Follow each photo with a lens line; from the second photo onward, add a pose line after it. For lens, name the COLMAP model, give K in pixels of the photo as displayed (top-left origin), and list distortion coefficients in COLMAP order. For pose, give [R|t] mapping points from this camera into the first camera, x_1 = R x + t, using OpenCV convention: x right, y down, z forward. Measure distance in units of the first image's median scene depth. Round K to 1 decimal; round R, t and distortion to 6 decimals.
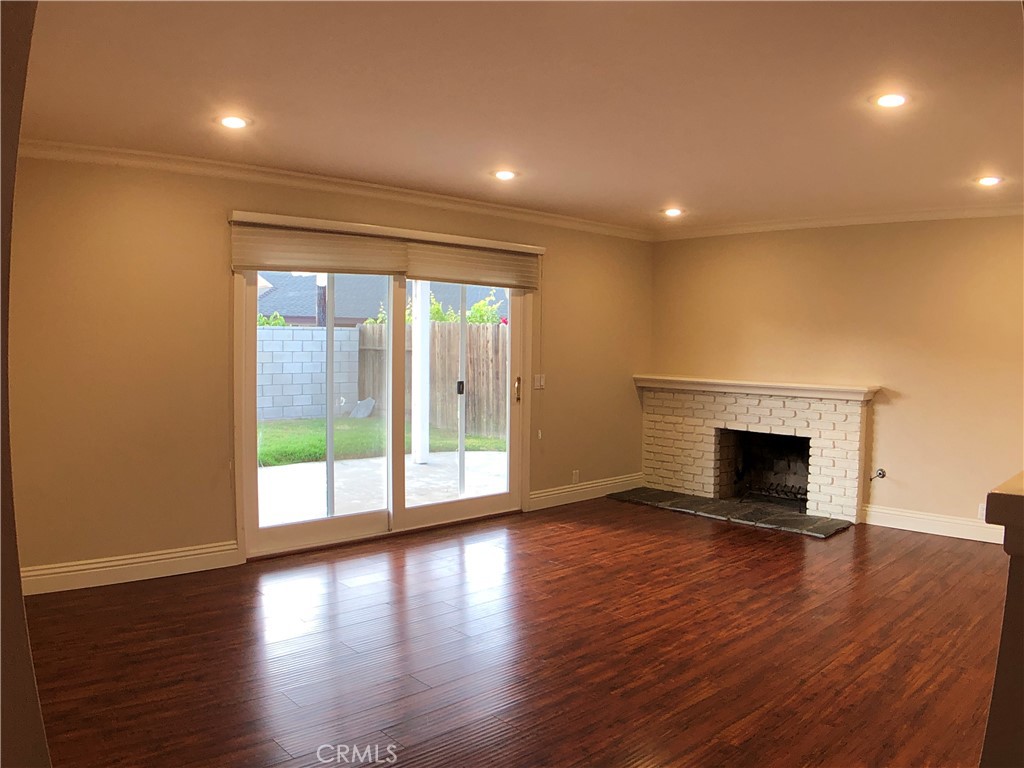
lens RADIAL K [[757.2, 0, 512.0], [0, 757.2, 384.0], [0, 0, 1]] dist [-0.200973, 0.003657]
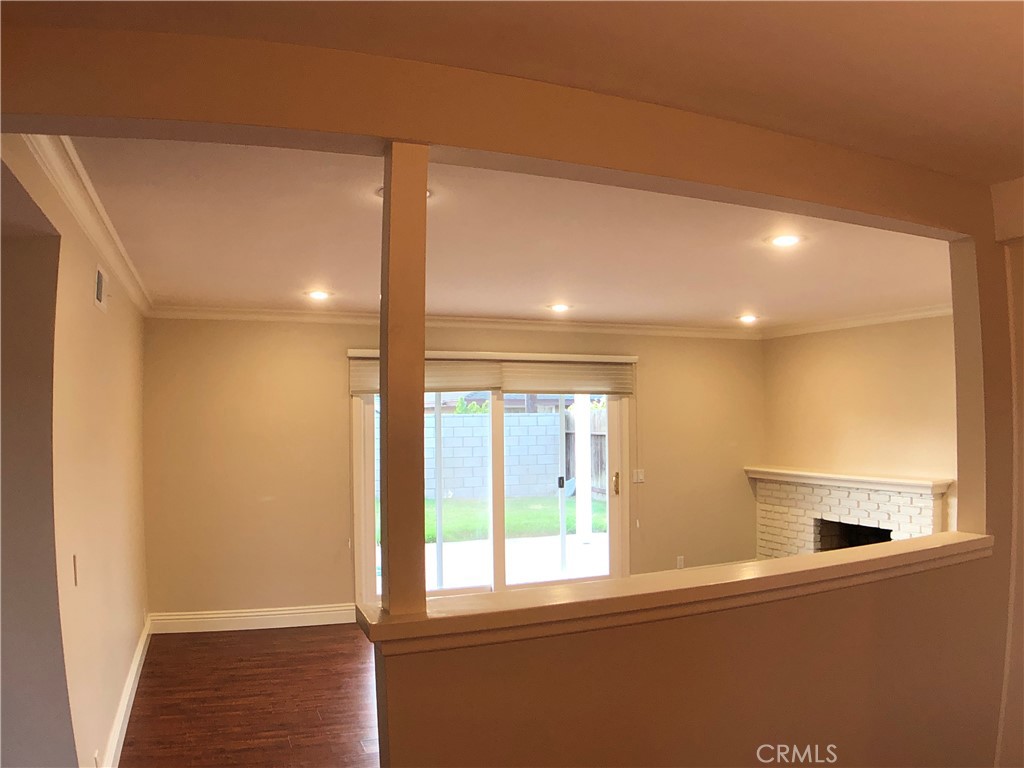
lens RADIAL K [[757.2, 0, 512.0], [0, 757.2, 384.0], [0, 0, 1]] dist [-0.200973, 0.003657]
pose [[0.935991, -0.033567, -0.350421, 0.261491], [0.000485, 0.995565, -0.094071, -0.035120], [0.352025, 0.087879, 0.931856, -0.110419]]
